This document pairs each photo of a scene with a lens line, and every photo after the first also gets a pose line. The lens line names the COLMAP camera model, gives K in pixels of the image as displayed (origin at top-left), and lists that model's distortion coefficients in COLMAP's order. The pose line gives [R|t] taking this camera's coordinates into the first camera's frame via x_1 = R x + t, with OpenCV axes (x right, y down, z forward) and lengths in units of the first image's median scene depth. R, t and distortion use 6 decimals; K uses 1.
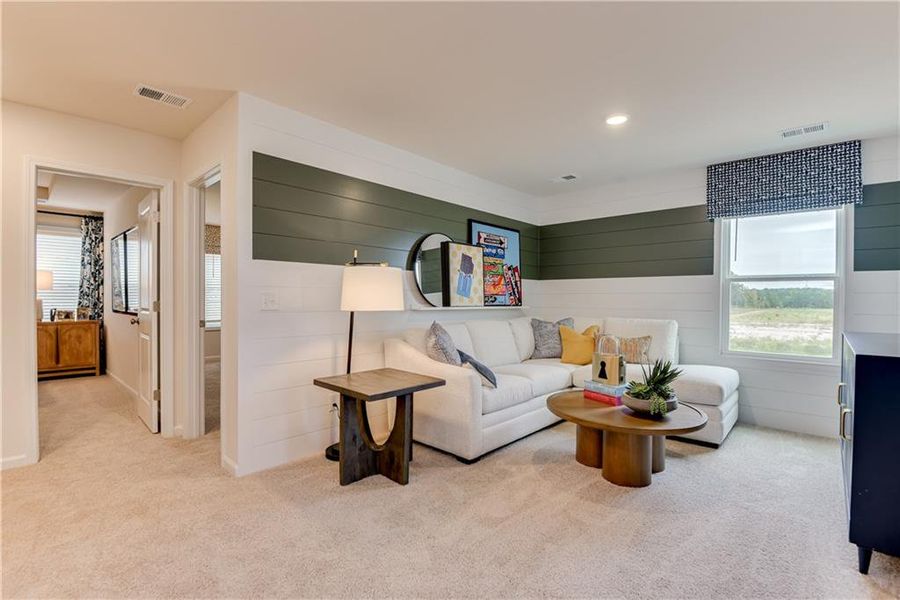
lens RADIAL K [[412.5, 0, 450.7], [0, 412.5, 303.8], [0, 0, 1]] dist [-0.022310, -0.000682]
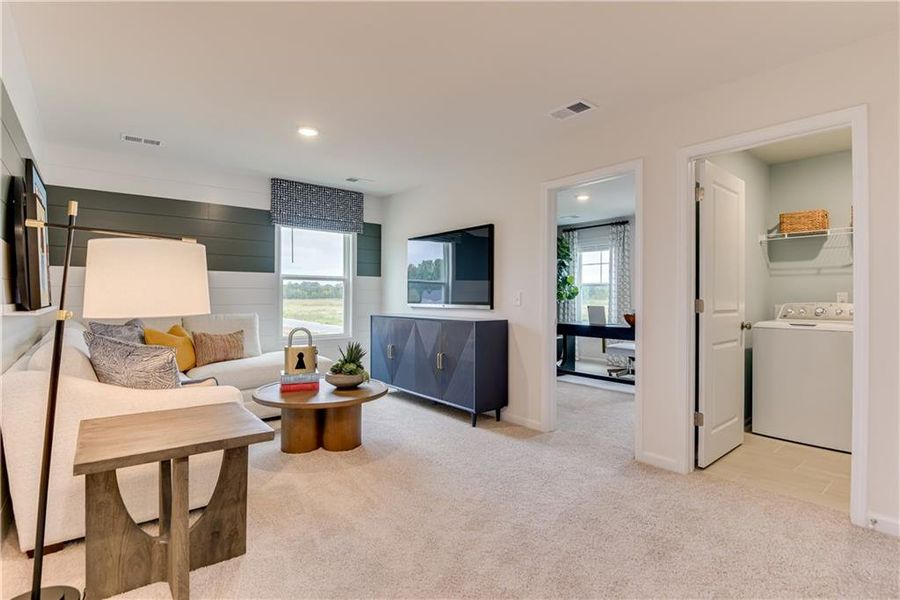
lens RADIAL K [[435.3, 0, 450.0], [0, 435.3, 300.0], [0, 0, 1]] dist [-0.015901, -0.000252]
pose [[0.141182, -0.015928, 0.989855, -0.625669], [0.007520, 0.999859, 0.015016, -0.010716], [-0.989955, 0.005324, 0.141282, 0.410452]]
